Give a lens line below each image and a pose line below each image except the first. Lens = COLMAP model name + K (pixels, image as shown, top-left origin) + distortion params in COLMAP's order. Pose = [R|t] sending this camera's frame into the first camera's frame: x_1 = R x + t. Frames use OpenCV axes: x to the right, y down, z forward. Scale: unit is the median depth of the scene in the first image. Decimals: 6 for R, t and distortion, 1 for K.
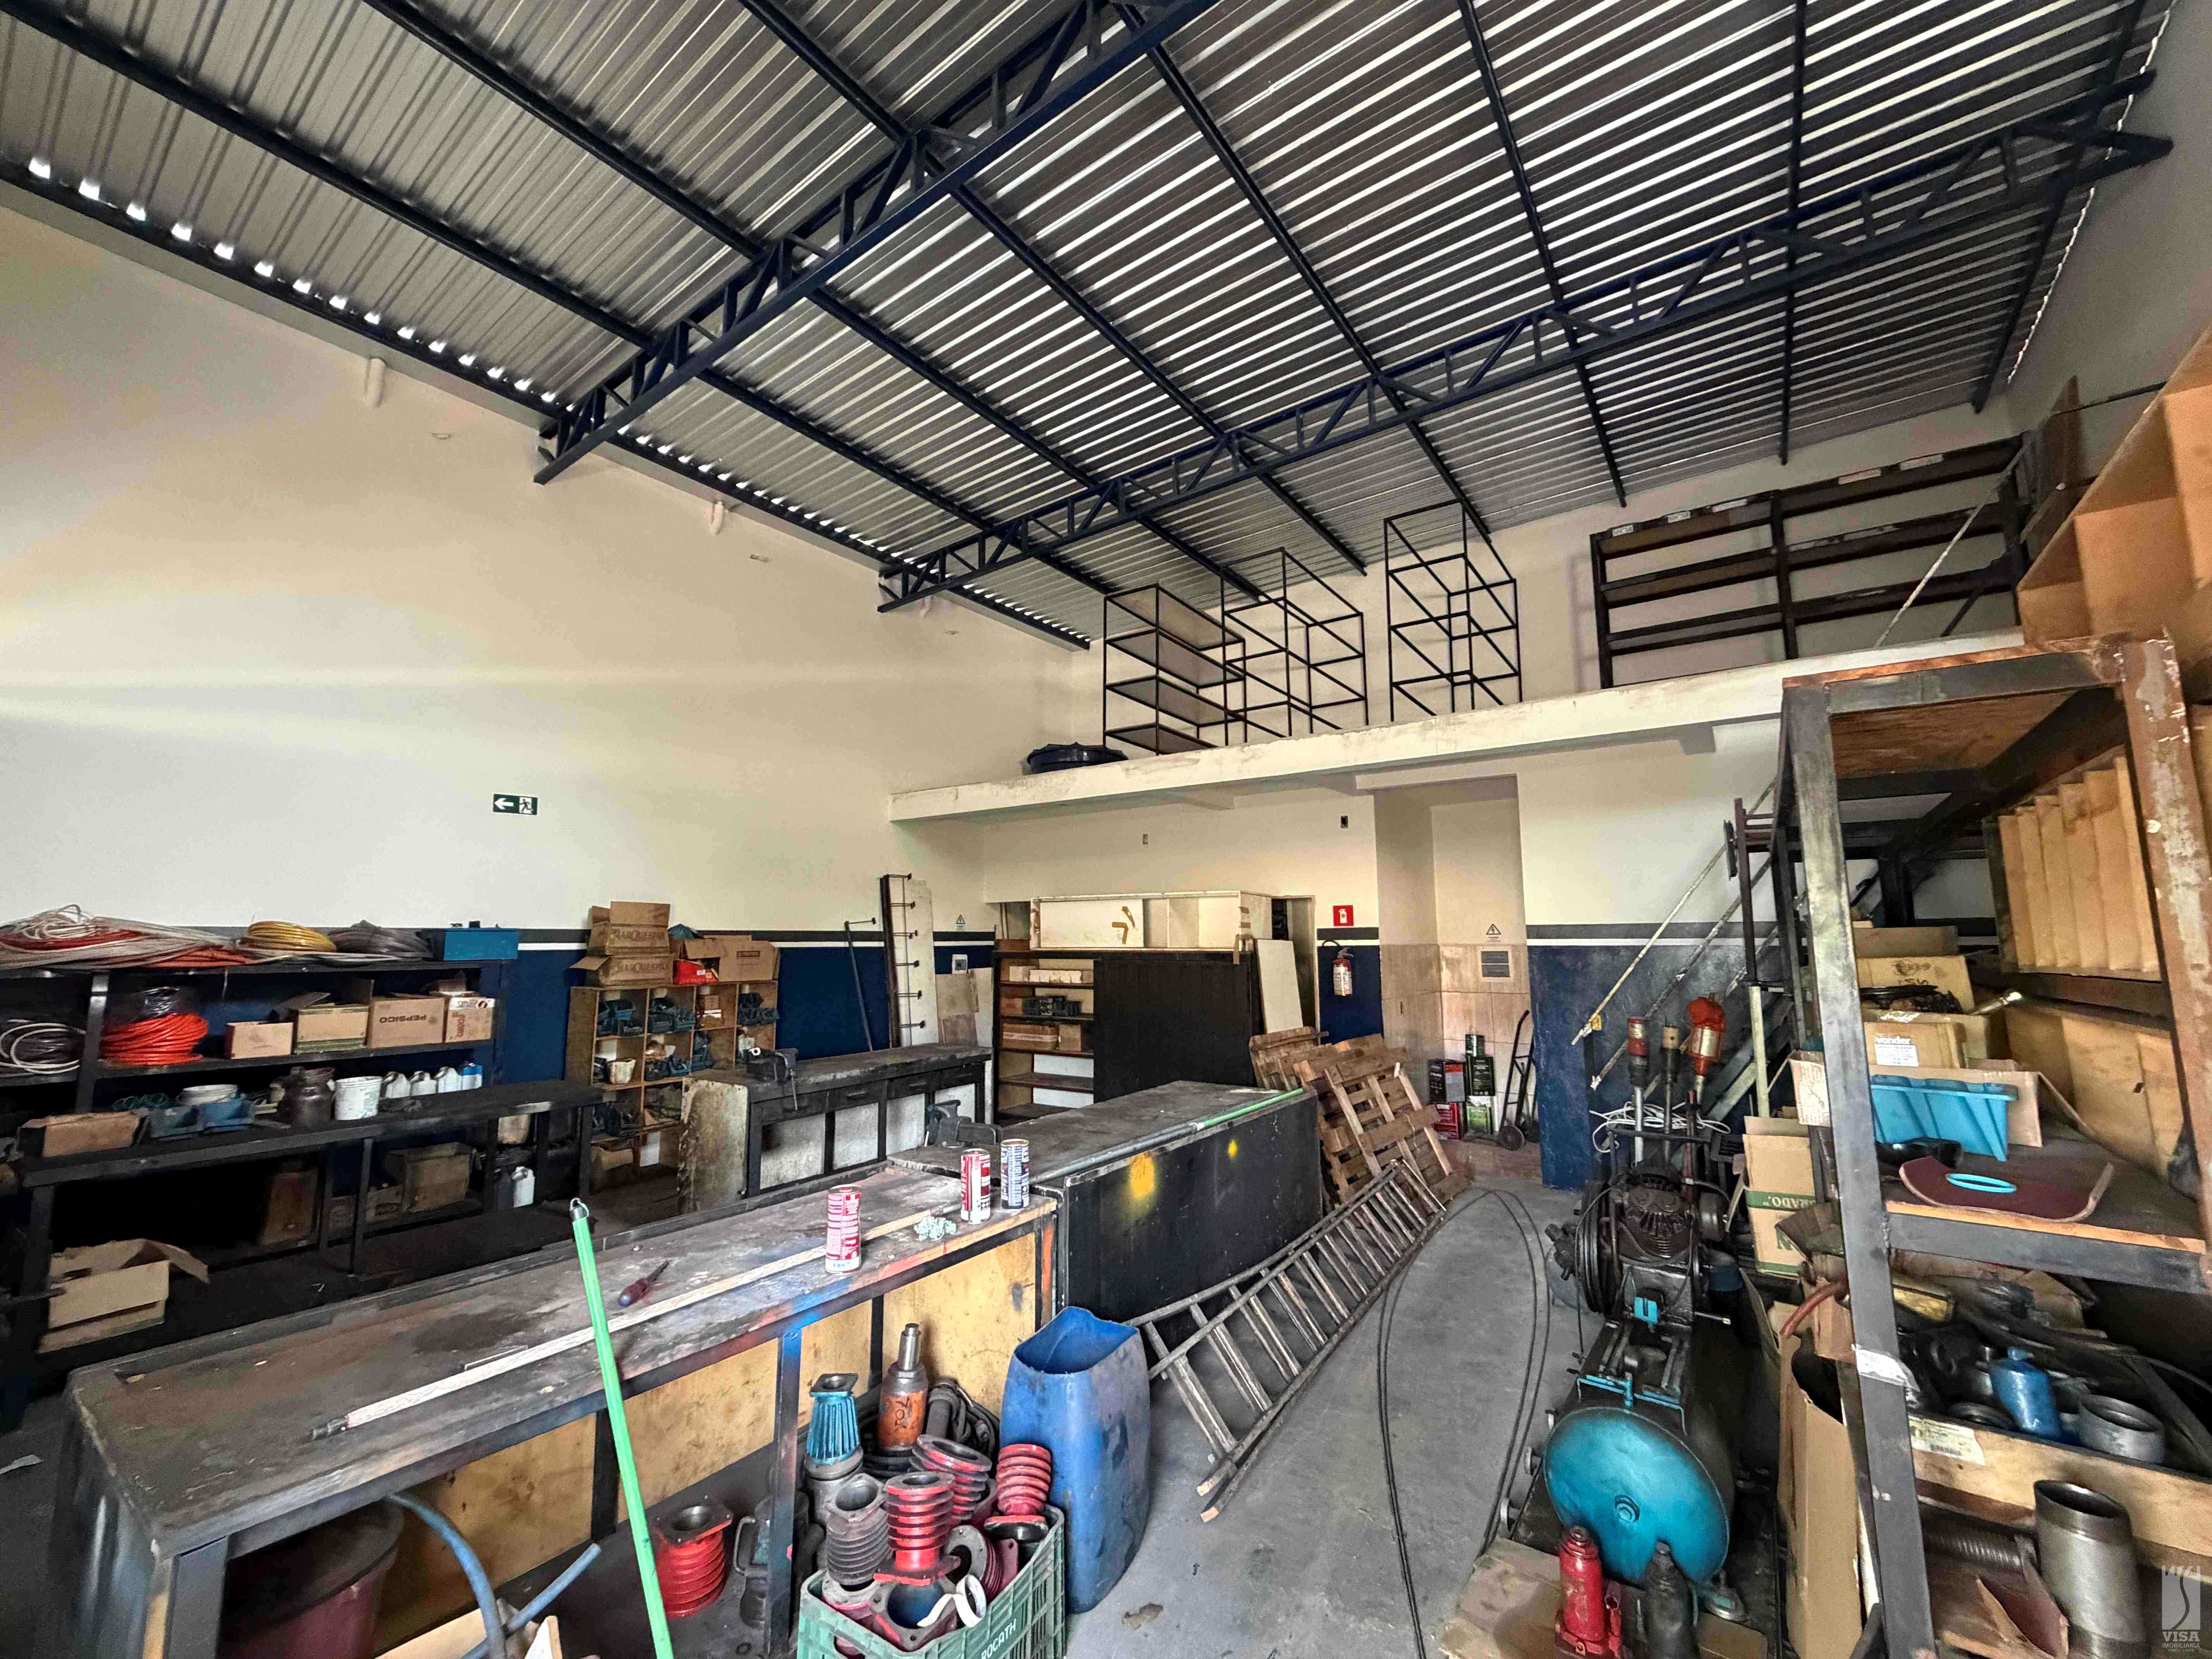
lens RADIAL K [[880.1, 0, 1102.5], [0, 880.1, 825.4], [0, 0, 1]] dist [-0.000465, 0.000258]
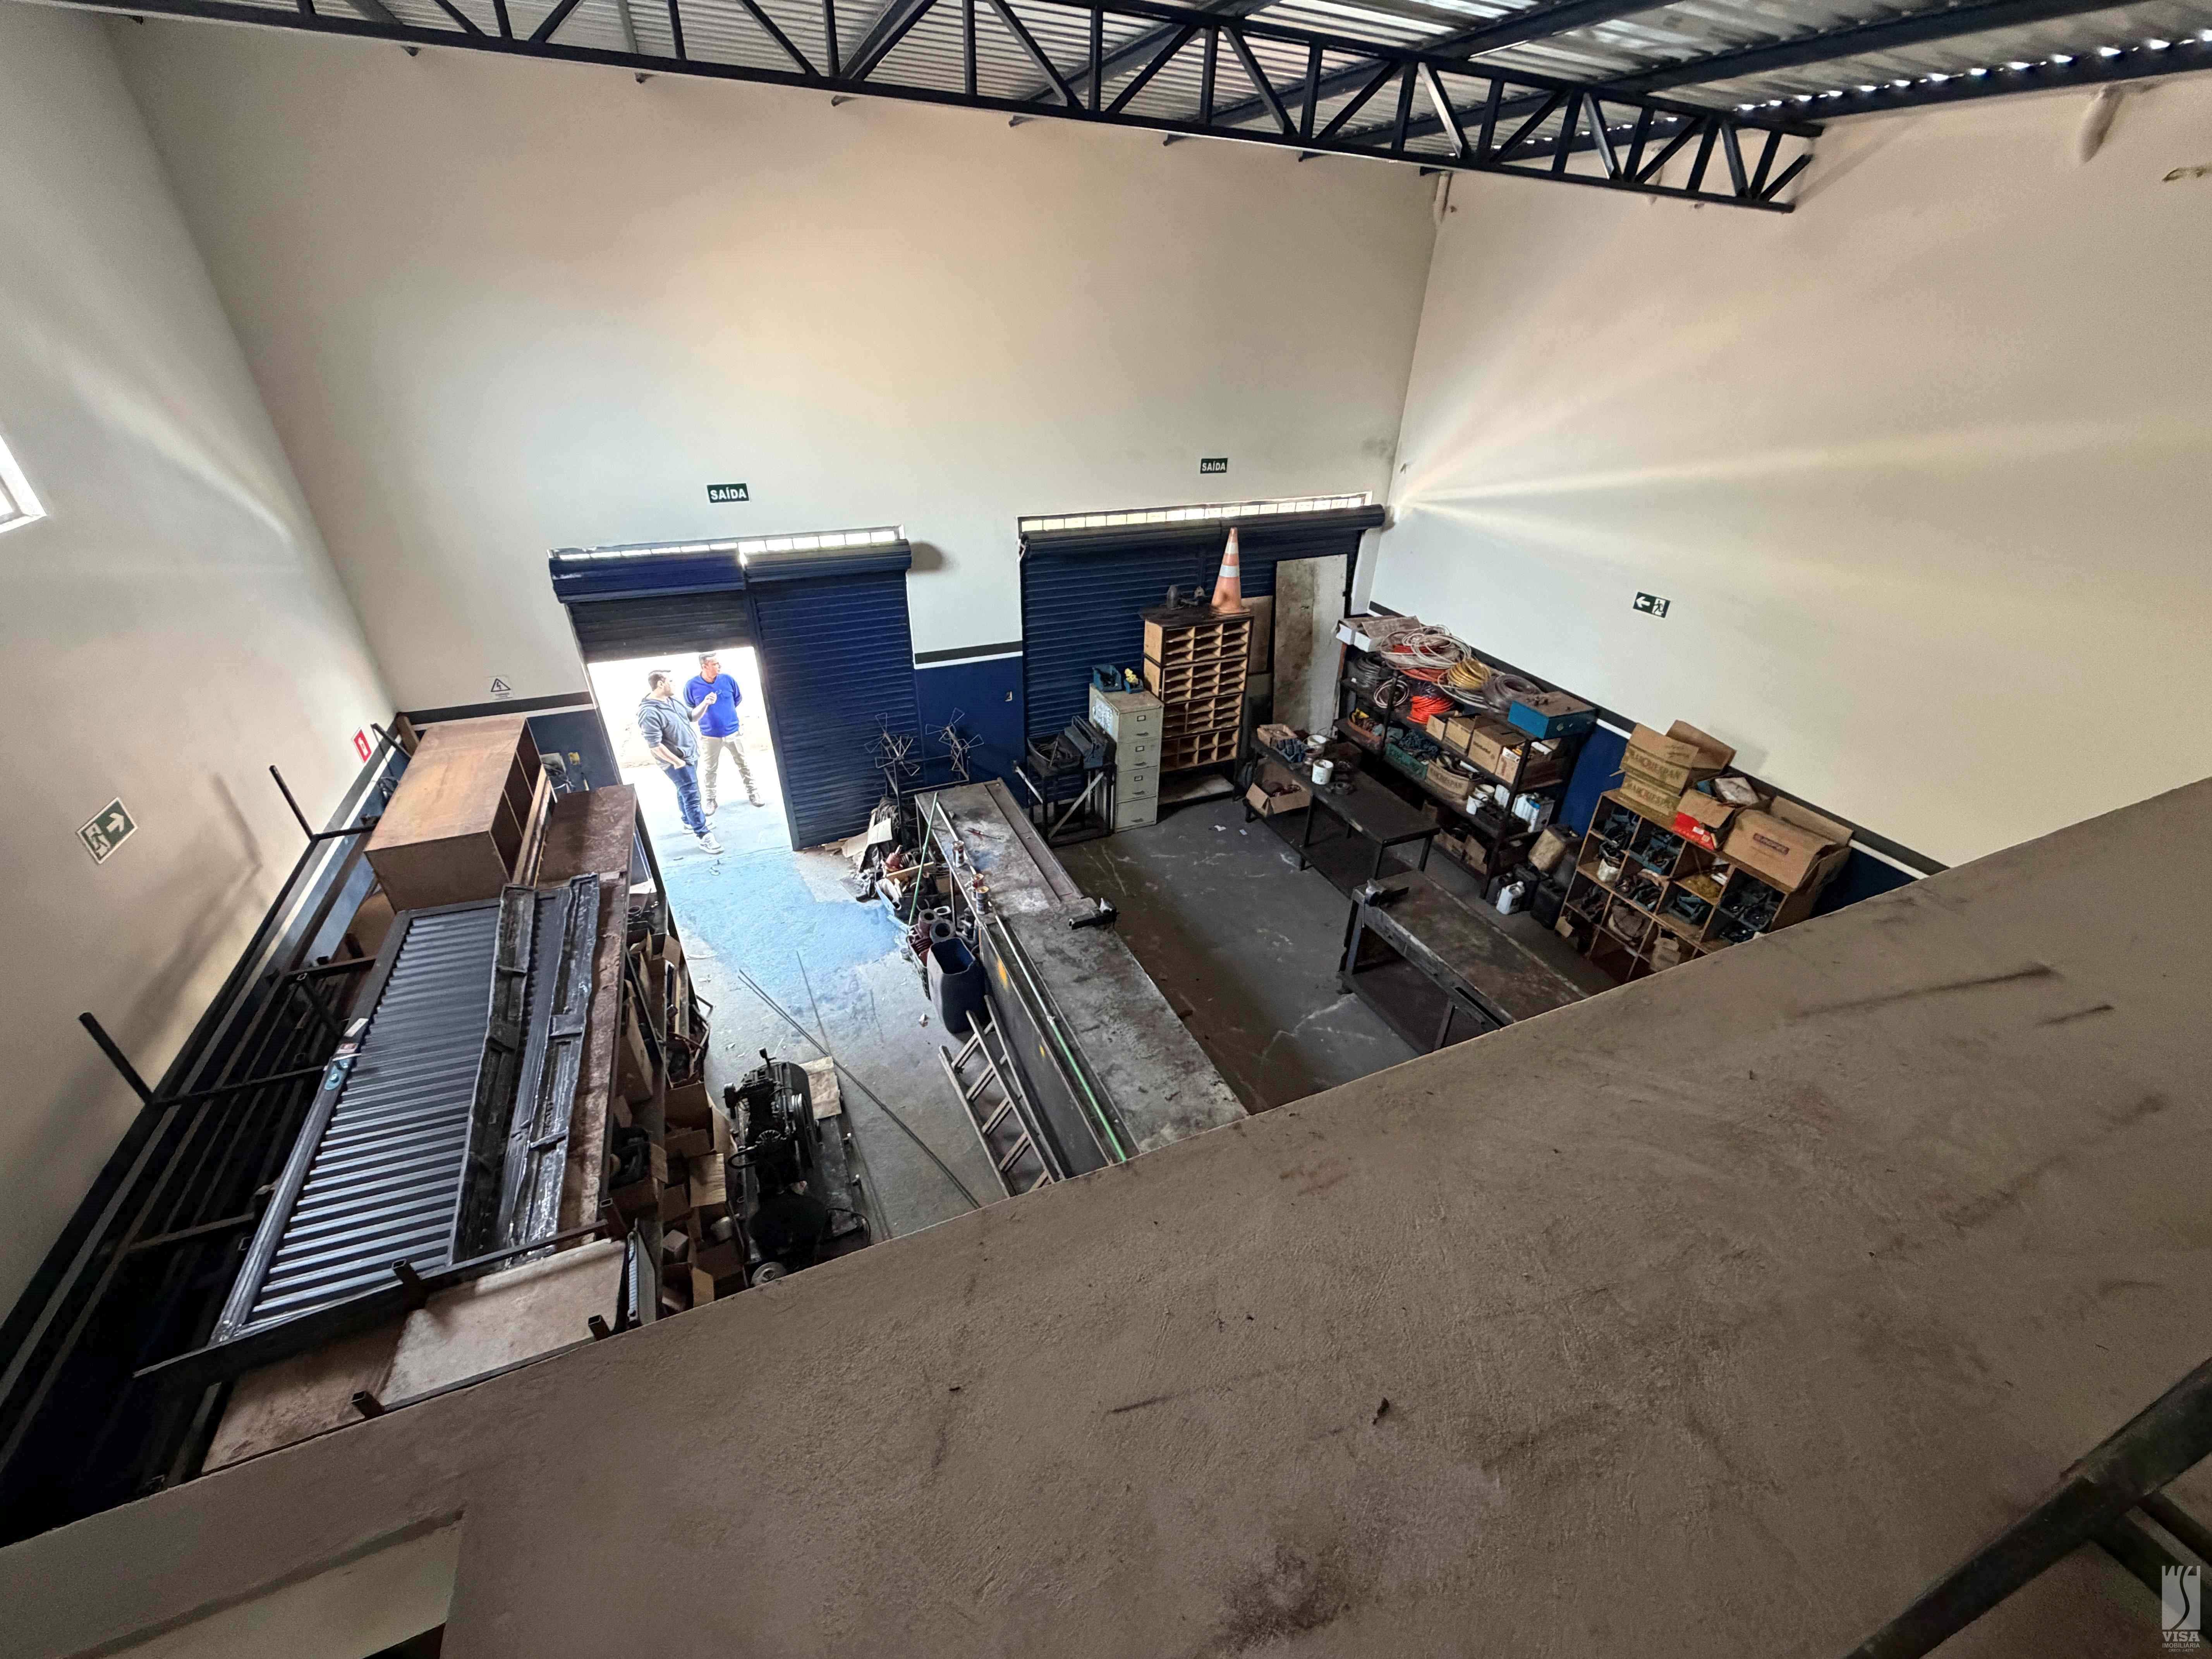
lens RADIAL K [[880.1, 0, 1101.8], [0, 880.1, 826.2], [0, 0, 1]] dist [-0.000465, 0.000258]
pose [[-0.515029, 0.440402, -0.735385, 0.548007], [0.095971, 0.882152, 0.461083, -0.327818], [0.851783, 0.166895, -0.496600, 0.971539]]
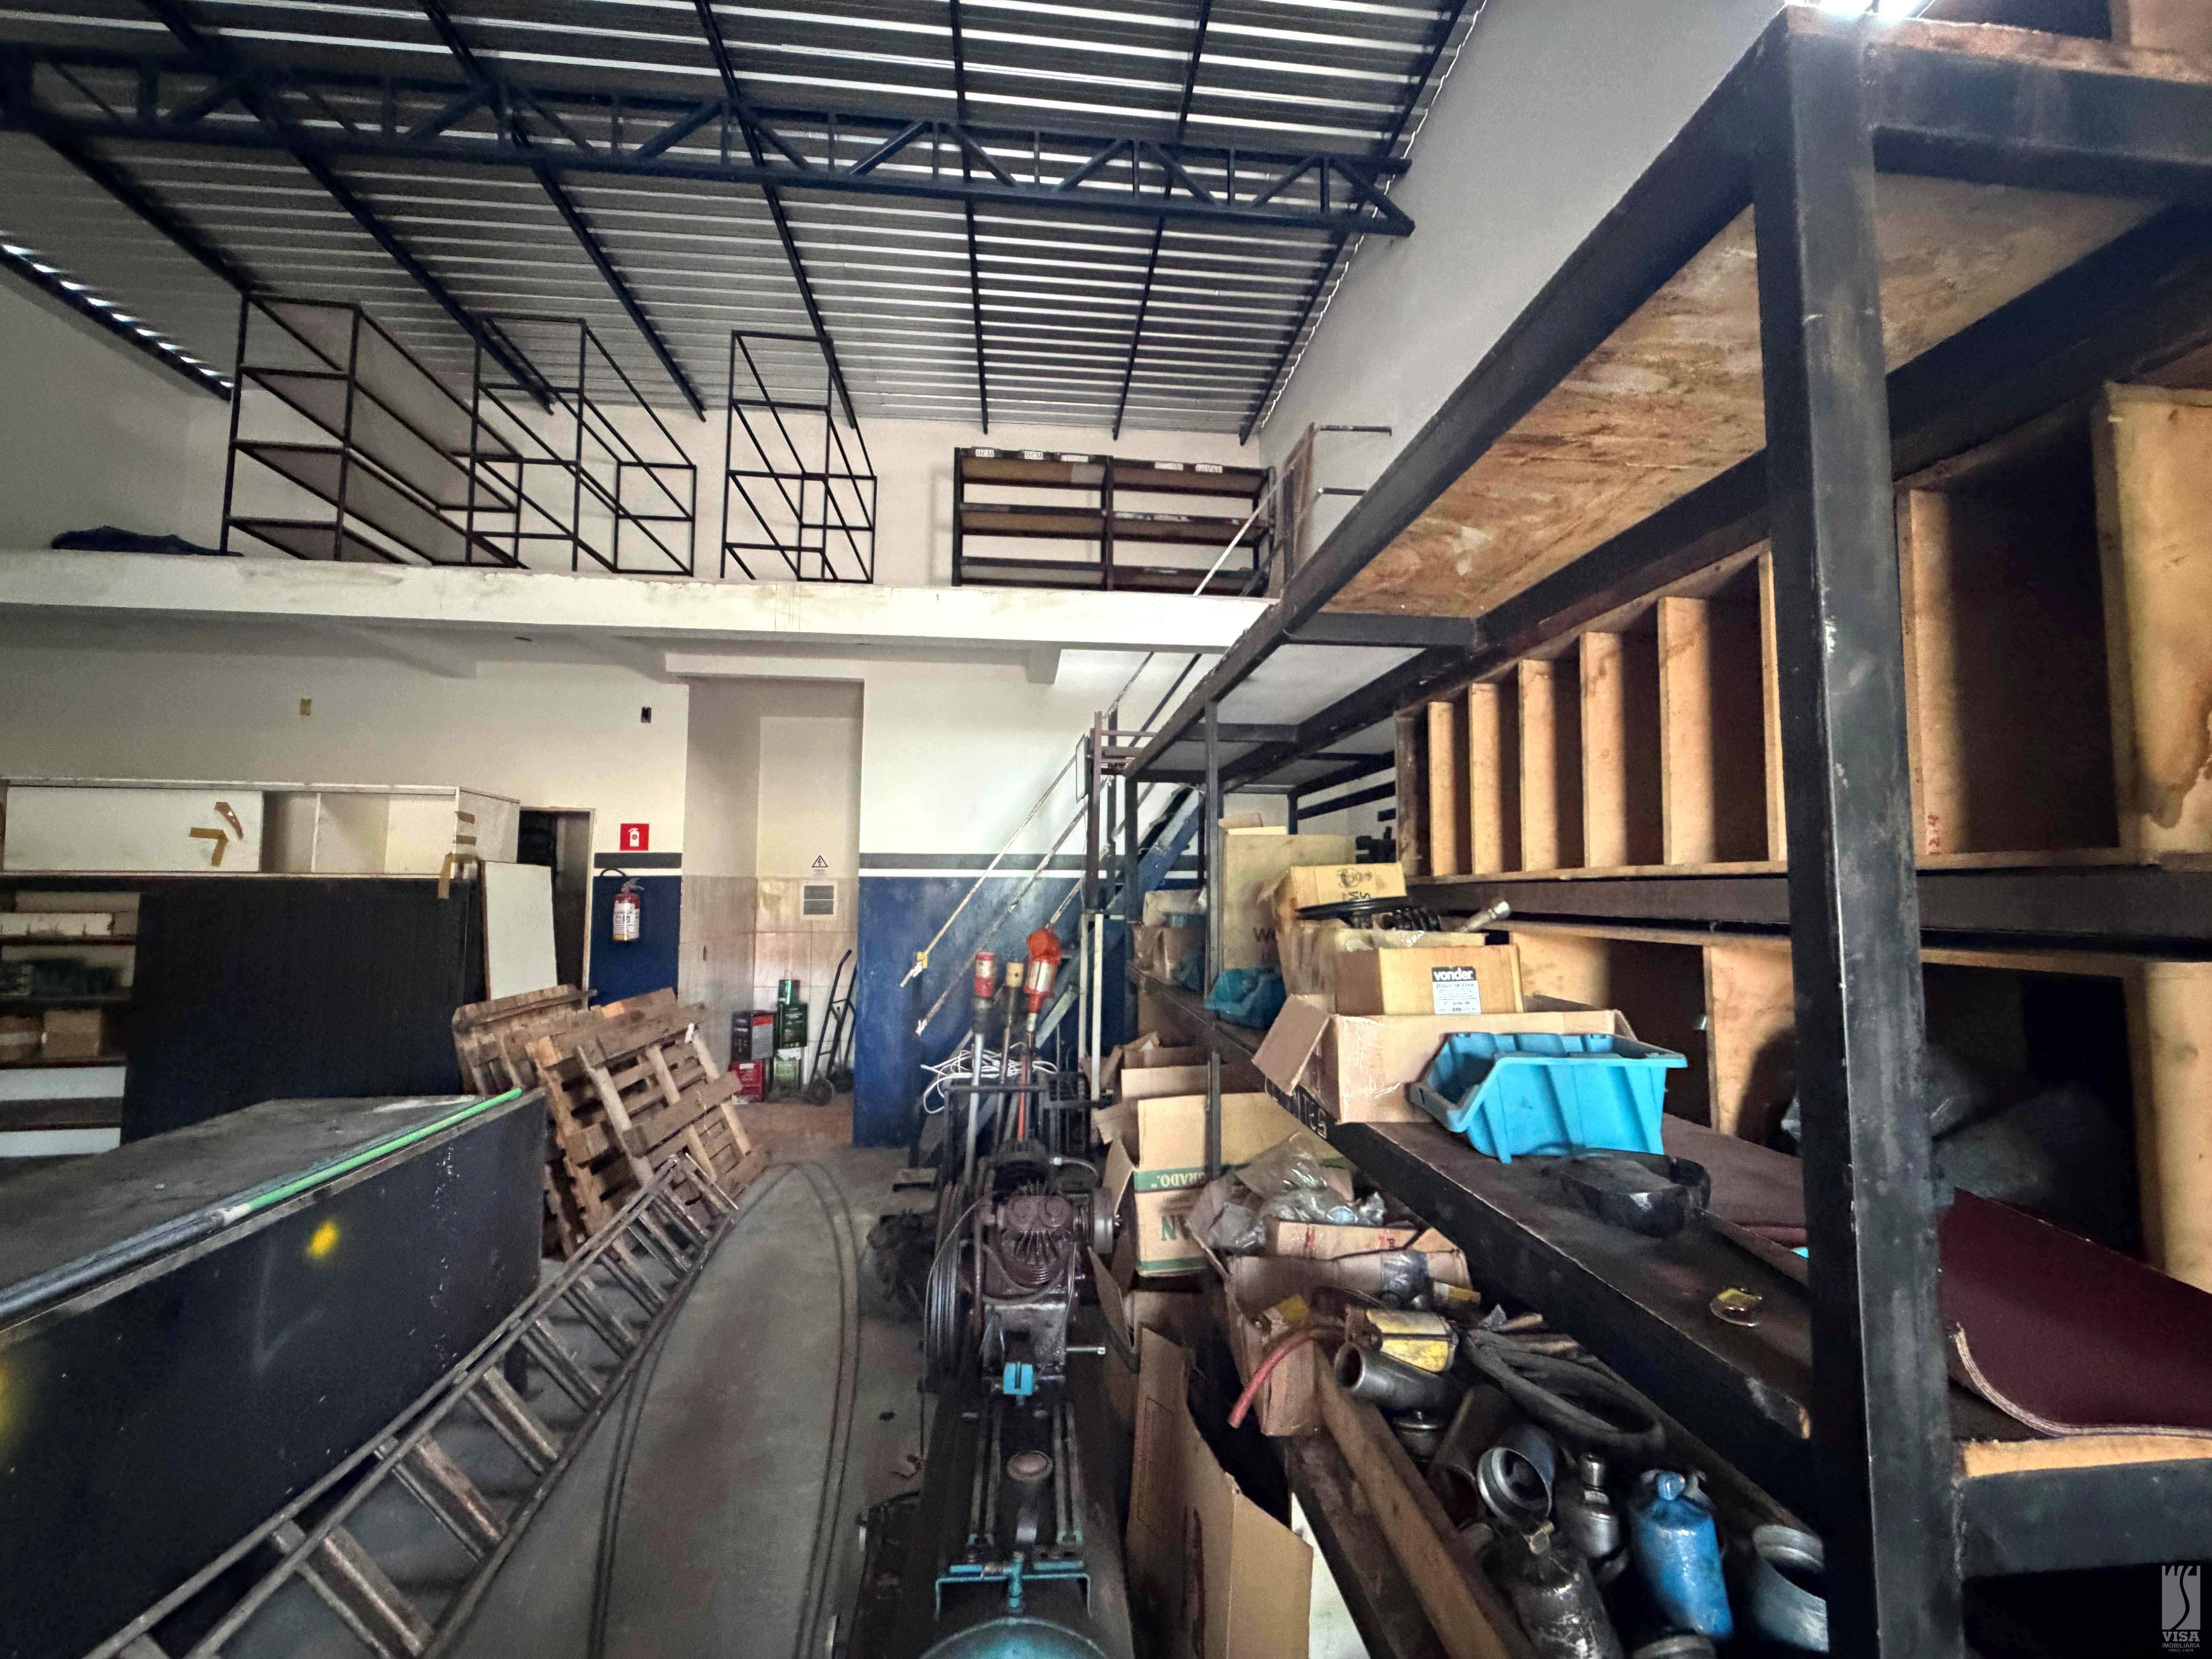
lens RADIAL K [[880.1, 0, 1104.6], [0, 880.1, 829.7], [0, 0, 1]] dist [-0.000465, 0.000258]
pose [[0.740228, 0.050154, 0.670482, 0.073047], [-0.095733, 0.994916, 0.031269, 0.038388], [-0.665505, -0.087333, 0.741266, 0.188494]]
